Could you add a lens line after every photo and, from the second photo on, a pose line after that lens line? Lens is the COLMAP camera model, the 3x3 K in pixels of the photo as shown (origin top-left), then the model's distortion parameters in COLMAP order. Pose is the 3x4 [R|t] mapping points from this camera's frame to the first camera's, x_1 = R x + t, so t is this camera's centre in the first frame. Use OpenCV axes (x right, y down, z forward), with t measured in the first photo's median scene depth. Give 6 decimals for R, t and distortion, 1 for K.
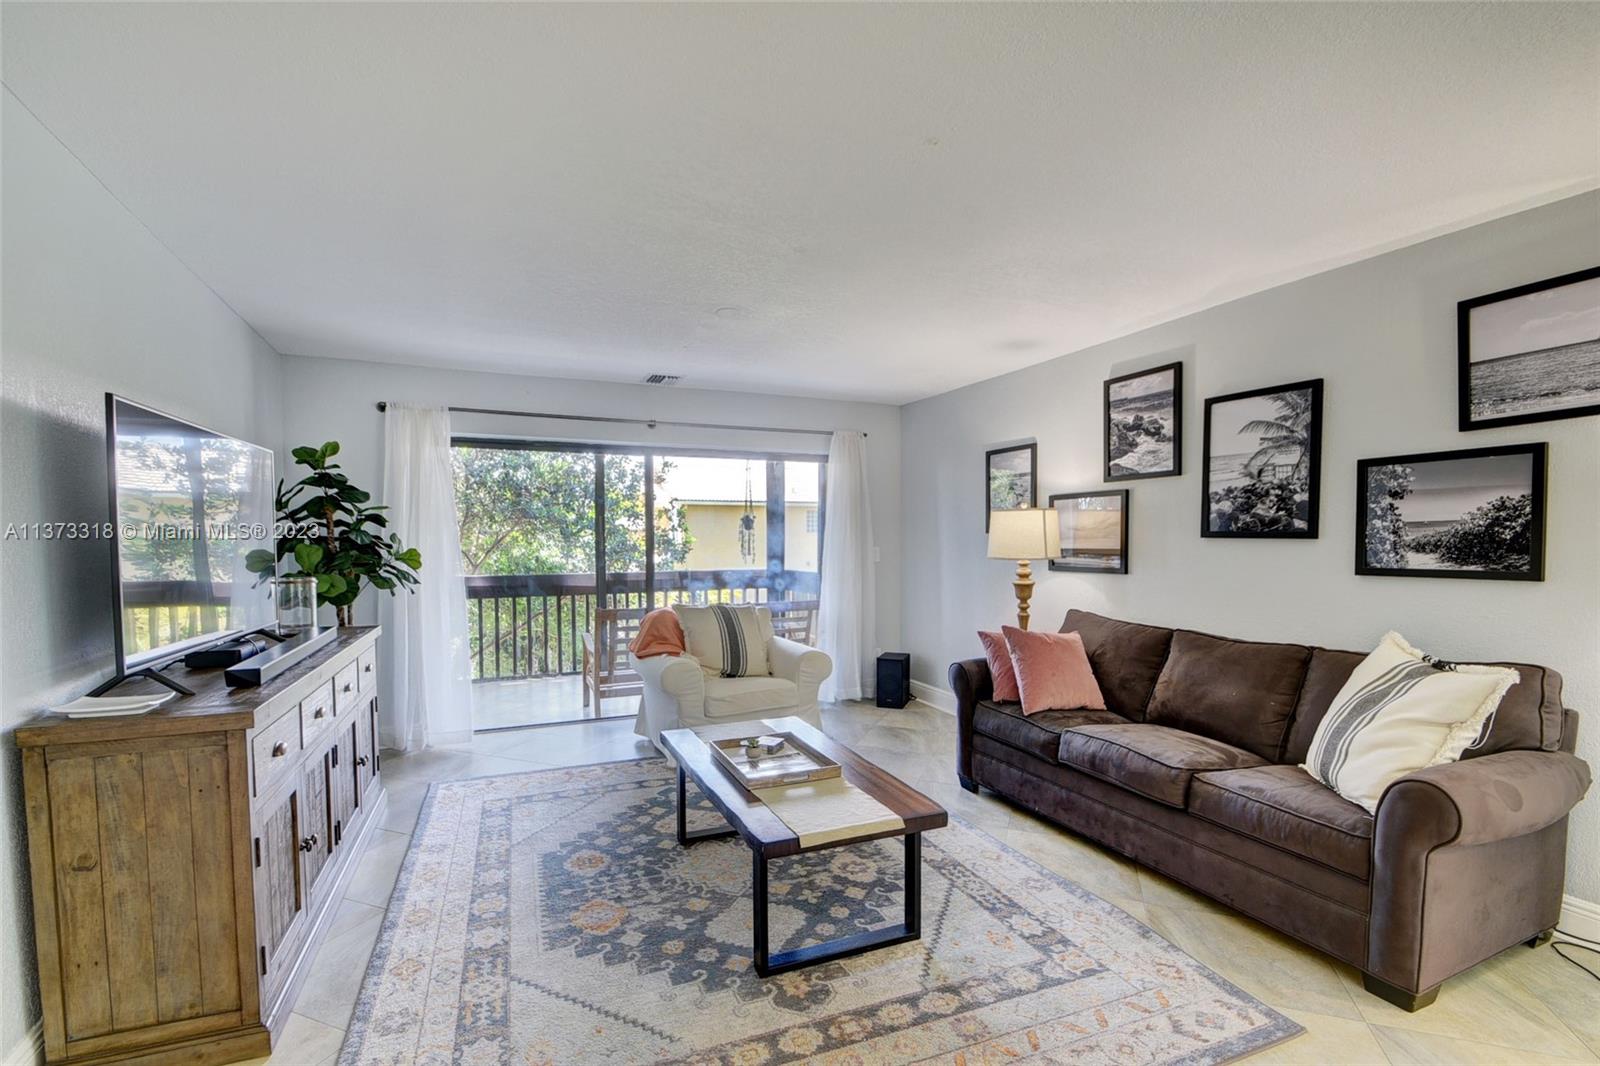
lens RADIAL K [[709.6, 0, 790.5], [0, 709.6, 567.7], [0, 0, 1]] dist [0.000605, -0.010123]
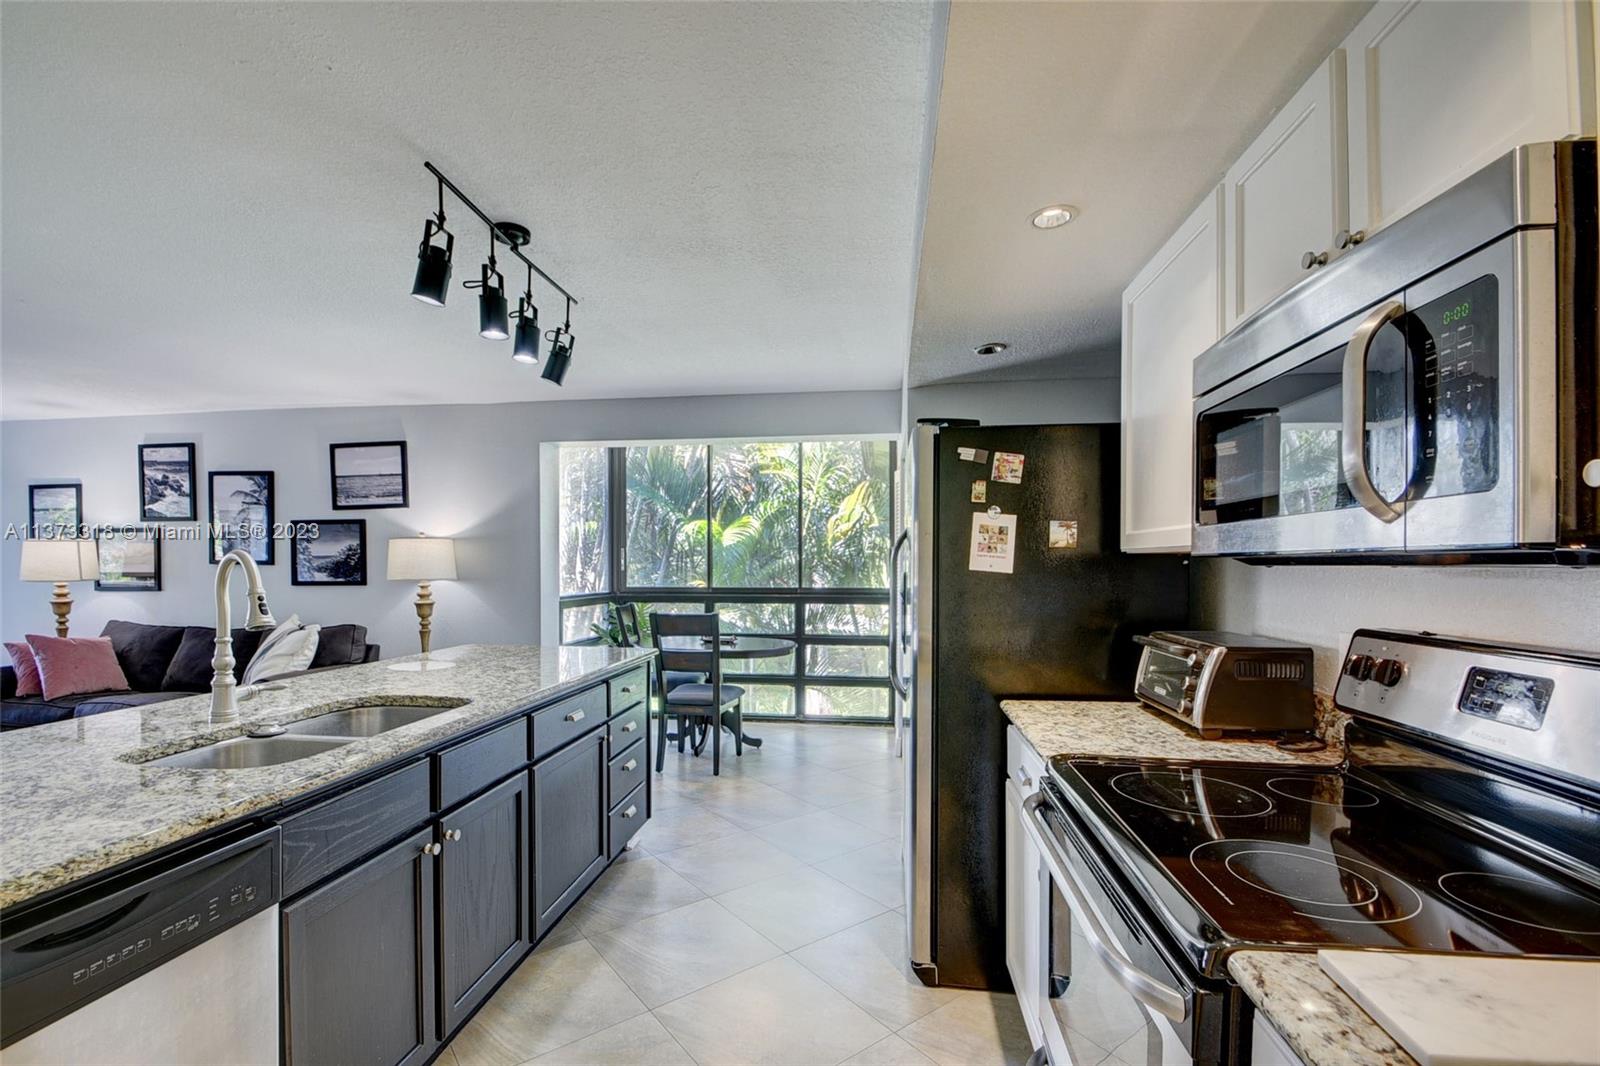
lens RADIAL K [[709.6, 0, 788.8], [0, 709.6, 570.1], [0, 0, 1]] dist [0.000605, -0.010123]
pose [[0.526957, -0.007925, 0.849855, -0.039947], [0.031628, 0.999447, -0.010291, 0.024702], [-0.849303, 0.032302, 0.526916, -0.827611]]
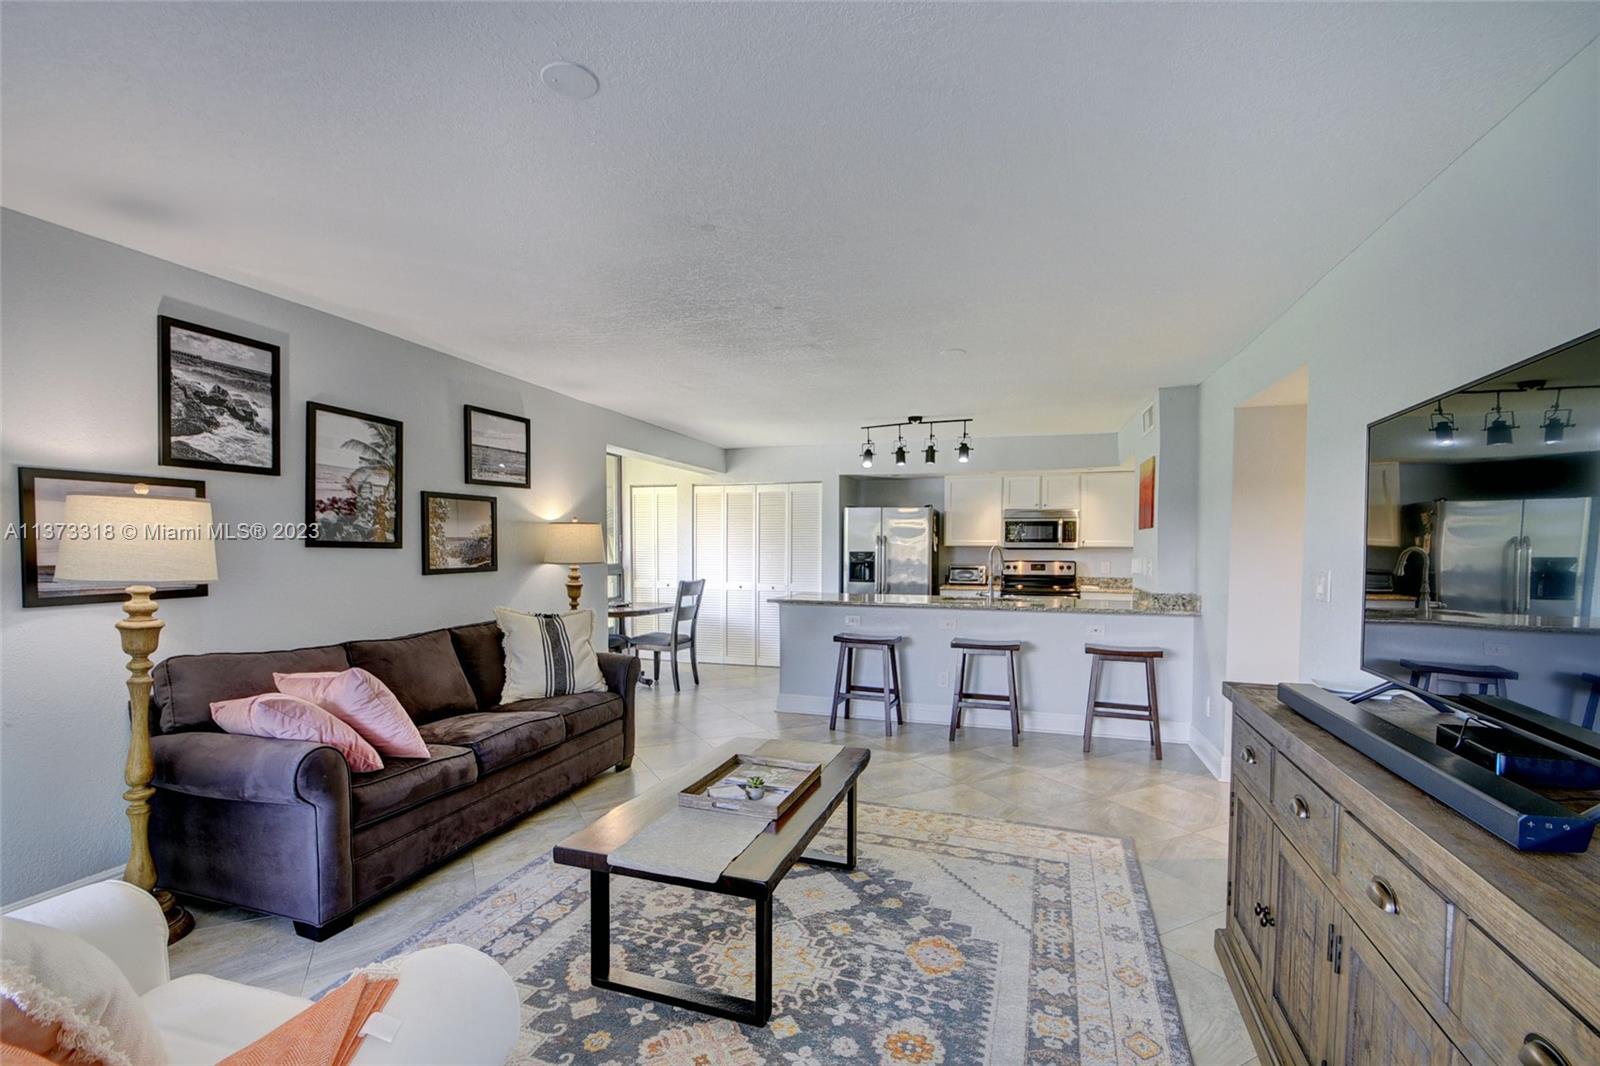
lens RADIAL K [[709.6, 0, 790.7], [0, 709.6, 570.5], [0, 0, 1]] dist [0.000605, -0.010123]
pose [[-0.750201, -0.021217, 0.660869, -0.537334], [0.025229, 0.997839, 0.060675, -0.053727], [-0.660728, 0.062192, -0.748044, 1.314494]]
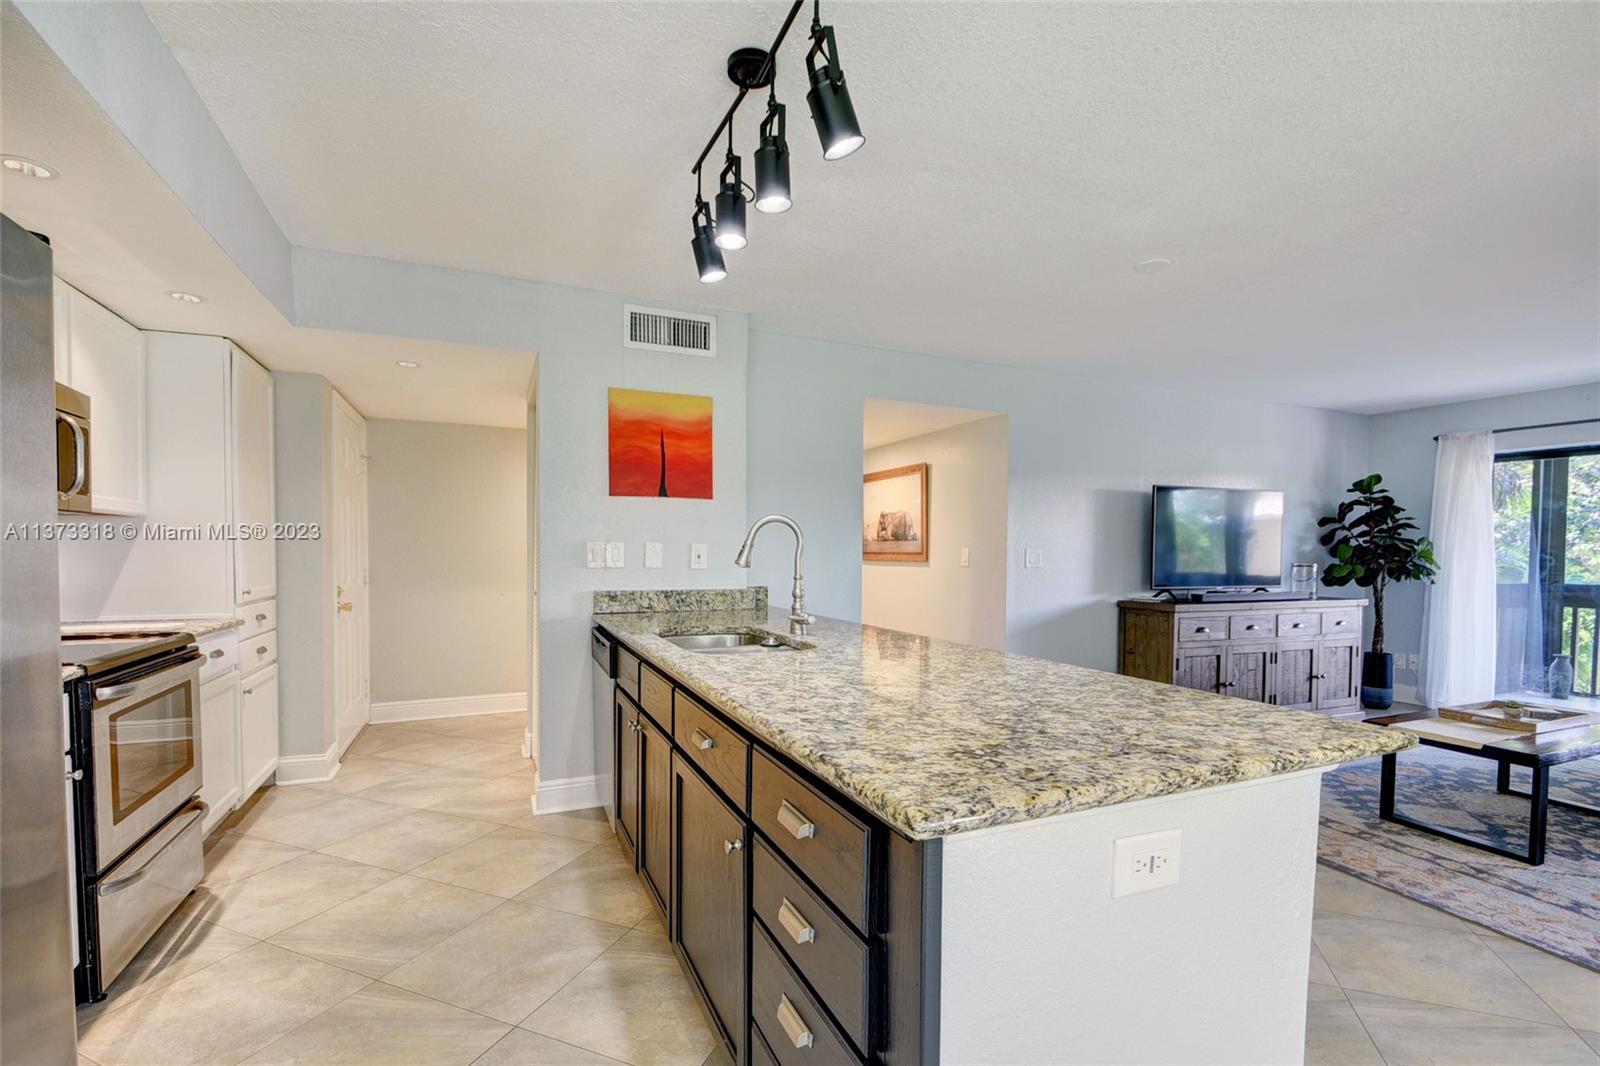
lens RADIAL K [[709.6, 0, 789.8], [0, 709.6, 570.4], [0, 0, 1]] dist [0.000605, -0.010123]
pose [[-0.014317, 0.031667, -0.999396, 0.939053], [-0.049659, 0.998242, 0.032342, 0.034727], [0.998664, 0.050092, -0.012719, -0.183299]]
